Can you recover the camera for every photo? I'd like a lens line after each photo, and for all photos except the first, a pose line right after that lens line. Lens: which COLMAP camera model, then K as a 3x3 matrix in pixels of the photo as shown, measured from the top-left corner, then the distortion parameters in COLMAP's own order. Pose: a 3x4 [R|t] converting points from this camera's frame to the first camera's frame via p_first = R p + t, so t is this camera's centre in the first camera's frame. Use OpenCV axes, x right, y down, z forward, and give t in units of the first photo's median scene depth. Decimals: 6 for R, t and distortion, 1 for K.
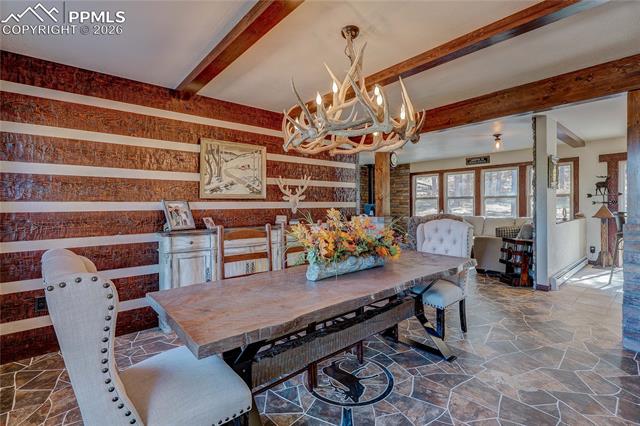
lens RADIAL K [[297.8, 0, 319.3], [0, 297.8, 209.5], [0, 0, 1]] dist [0.001395, 0.000111]
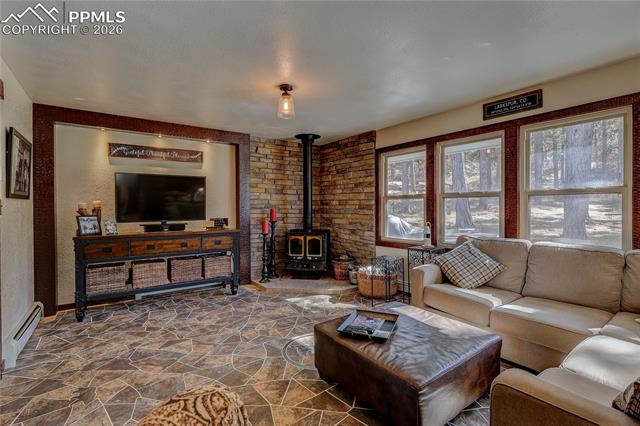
lens RADIAL K [[297.8, 0, 317.9], [0, 297.8, 211.4], [0, 0, 1]] dist [0.001395, 0.000111]
pose [[0.996882, 0.005566, -0.078705, 0.221560], [-0.006177, 0.999953, -0.007527, -0.007062], [0.078660, 0.007990, 0.996870, 0.422750]]
